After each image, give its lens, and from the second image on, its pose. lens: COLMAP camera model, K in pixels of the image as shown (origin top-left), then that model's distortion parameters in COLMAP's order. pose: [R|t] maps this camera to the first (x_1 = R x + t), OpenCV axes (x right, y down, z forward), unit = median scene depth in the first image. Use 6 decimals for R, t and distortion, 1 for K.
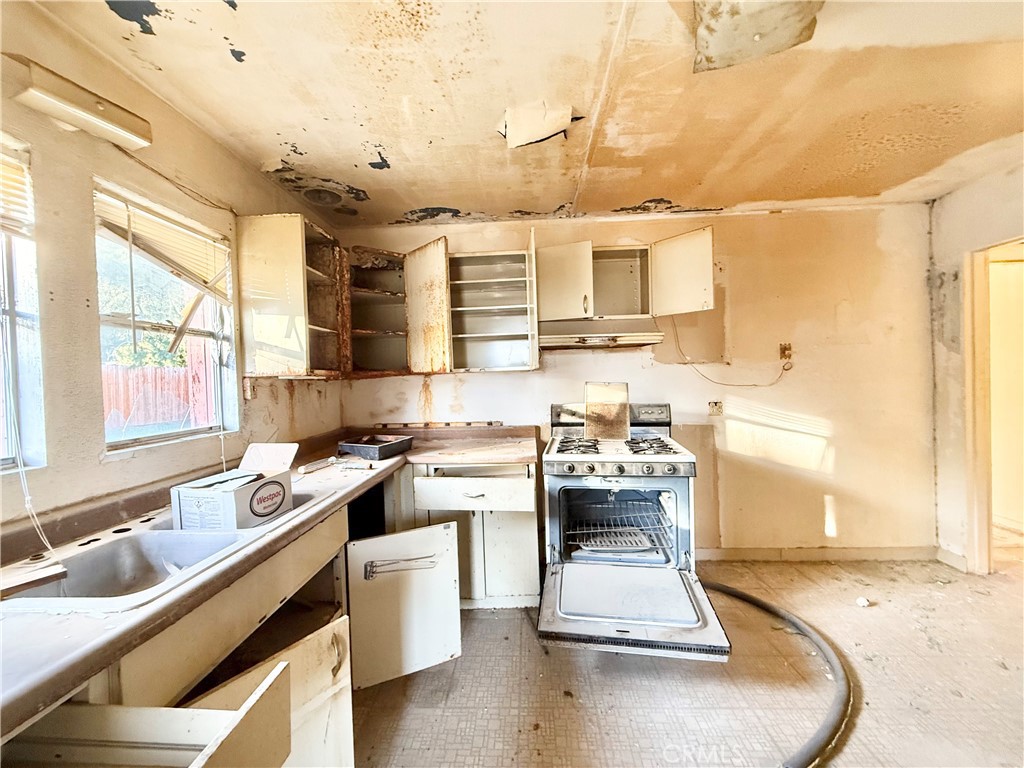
lens RADIAL K [[409.4, 0, 512.0], [0, 409.4, 384.0], [0, 0, 1]] dist [-0.004233, -0.000590]
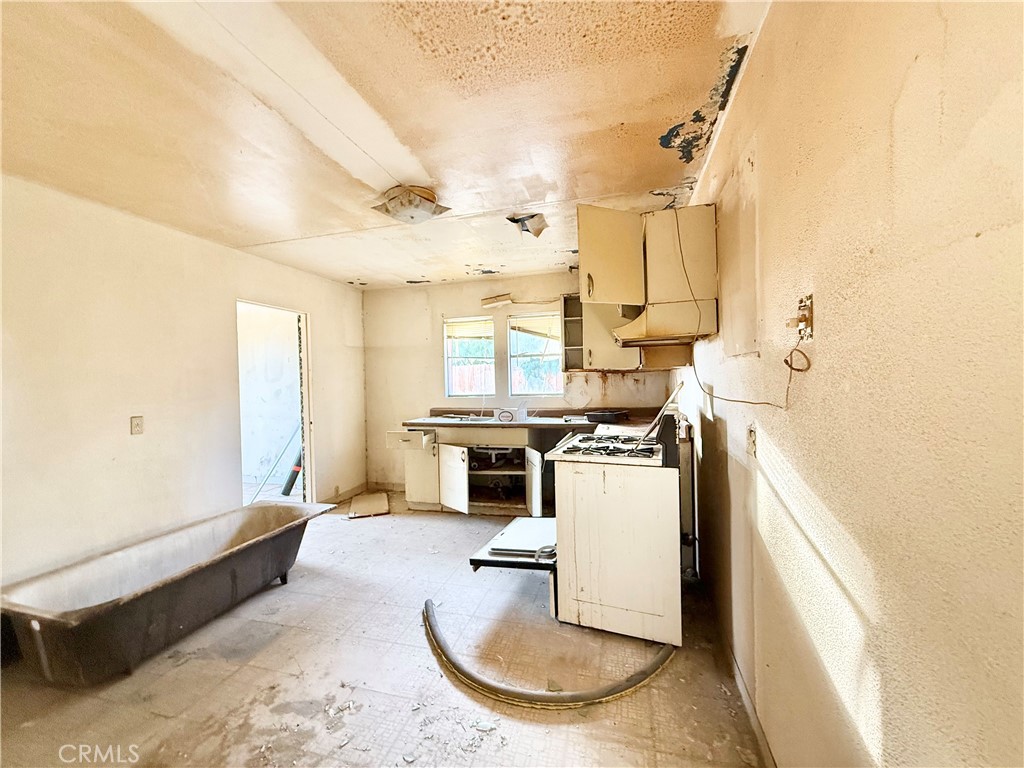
lens RADIAL K [[409.4, 0, 512.0], [0, 409.4, 384.0], [0, 0, 1]] dist [-0.004233, -0.000590]
pose [[-0.215863, 0.043203, -0.975468, 1.726551], [0.017145, 0.999034, 0.040452, -0.055560], [0.976273, -0.007992, -0.216395, 1.309574]]
